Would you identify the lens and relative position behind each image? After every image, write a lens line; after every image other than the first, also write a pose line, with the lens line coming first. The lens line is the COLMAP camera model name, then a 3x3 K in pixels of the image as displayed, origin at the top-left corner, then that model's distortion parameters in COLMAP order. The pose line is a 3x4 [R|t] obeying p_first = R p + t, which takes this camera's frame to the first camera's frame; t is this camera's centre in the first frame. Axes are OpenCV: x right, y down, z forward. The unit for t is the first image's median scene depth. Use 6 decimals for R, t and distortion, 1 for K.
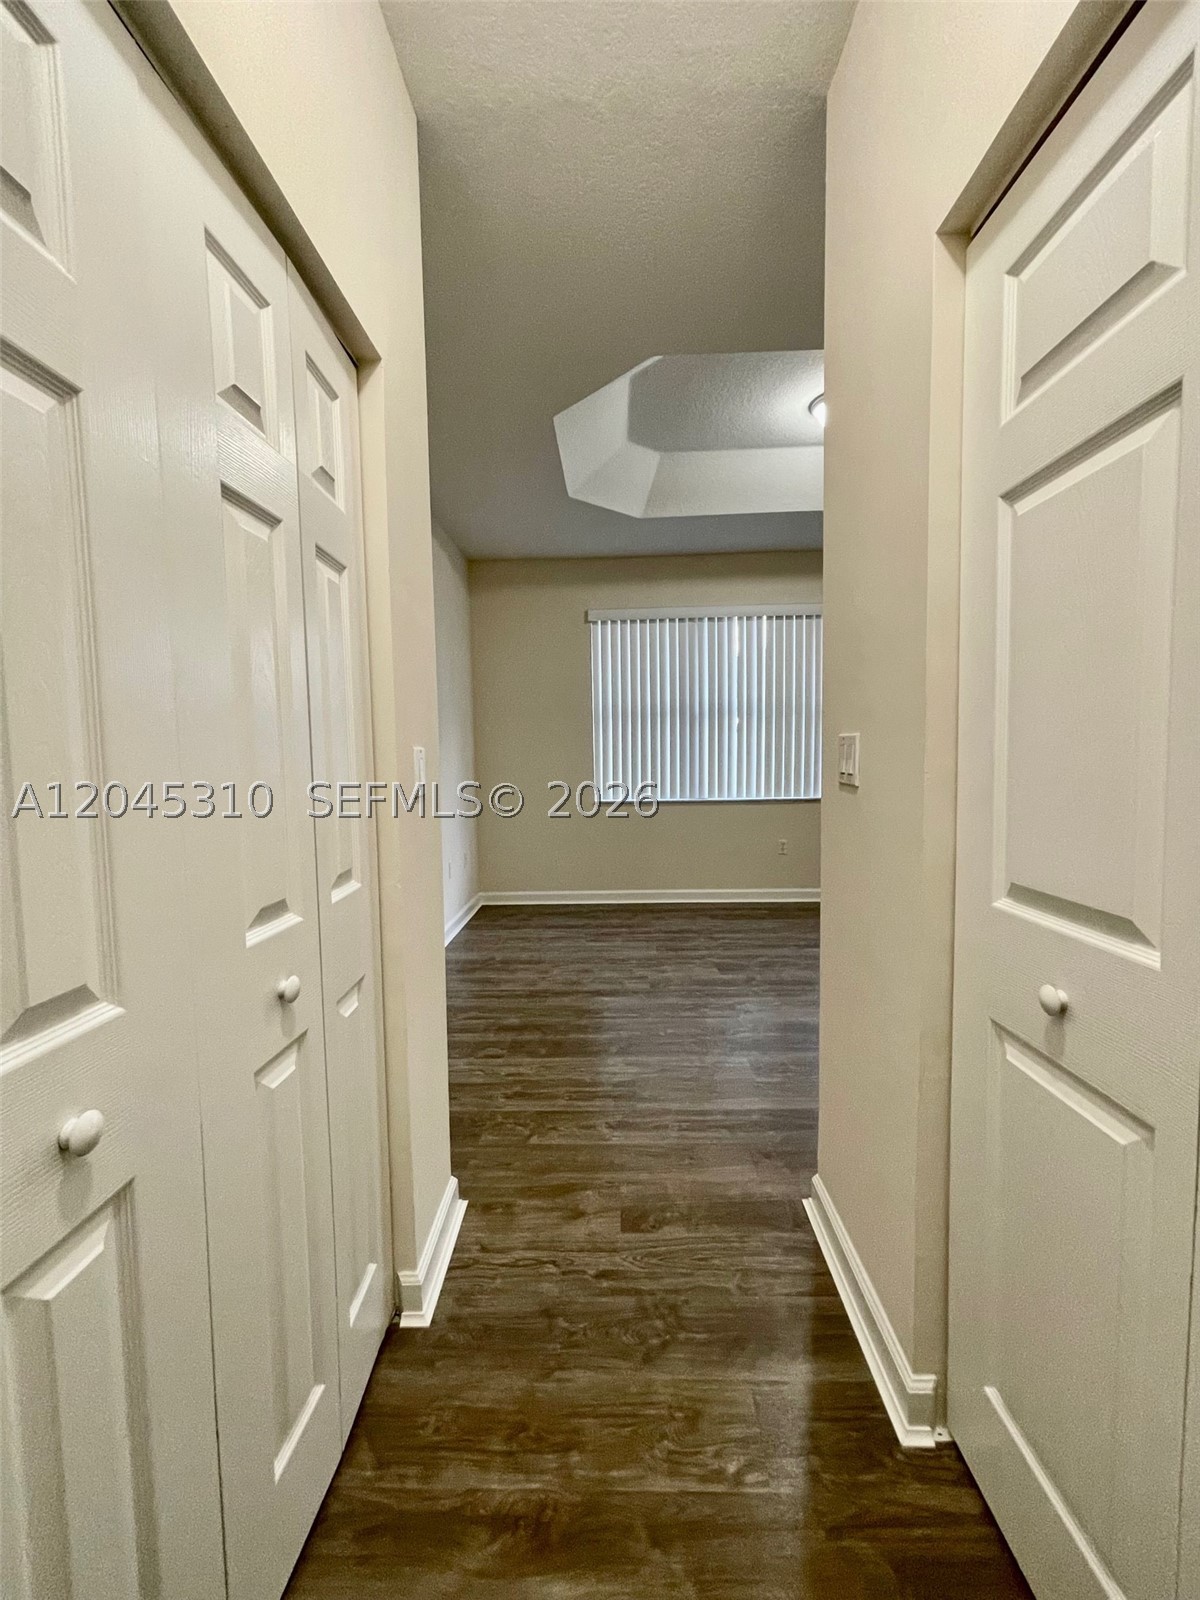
lens RADIAL K [[640.0, 0, 594.3], [0, 640.0, 794.4], [0, 0, 1]] dist [0.000652, 0.000147]
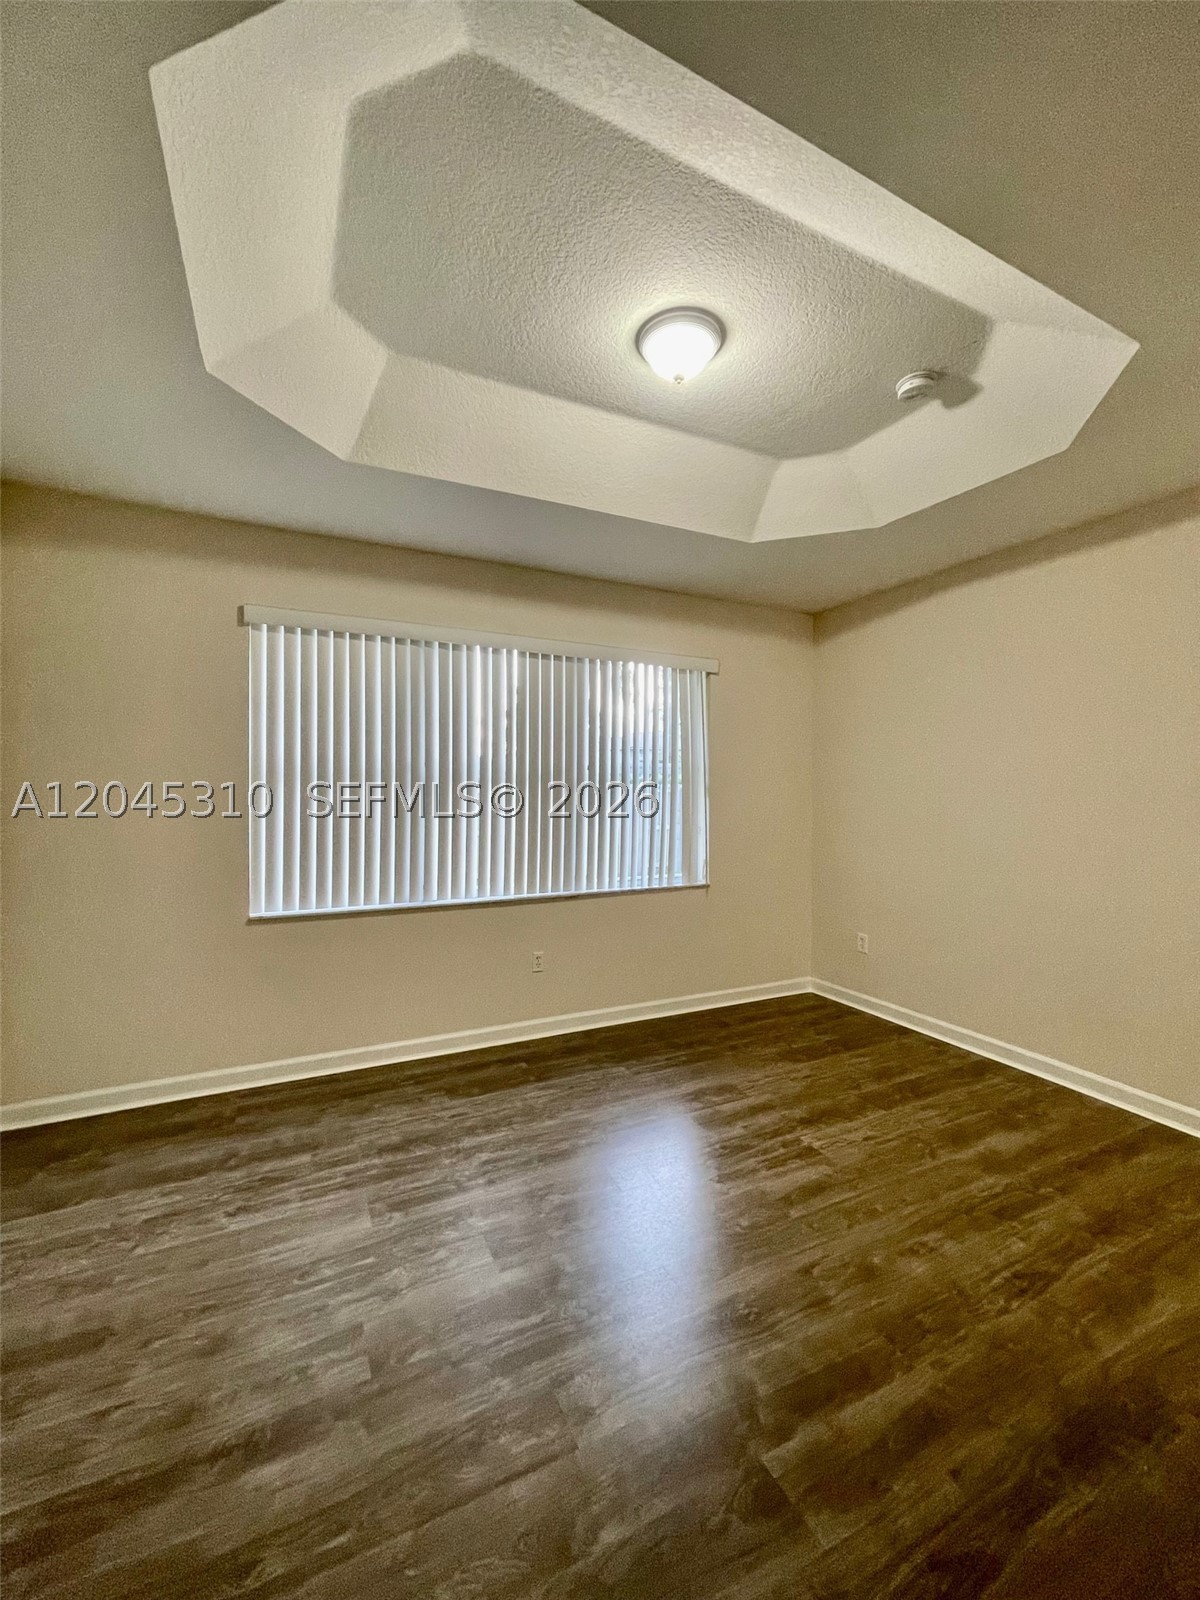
lens RADIAL K [[642.8, 0, 603.7], [0, 642.8, 794.4], [0, 0, 1]] dist [-0.012651, 0.000004]
pose [[0.877541, 0.020482, 0.479064, 0.003099], [0.011060, 0.997957, -0.062925, -0.074677], [-0.479374, 0.060518, 0.875522, 0.359622]]
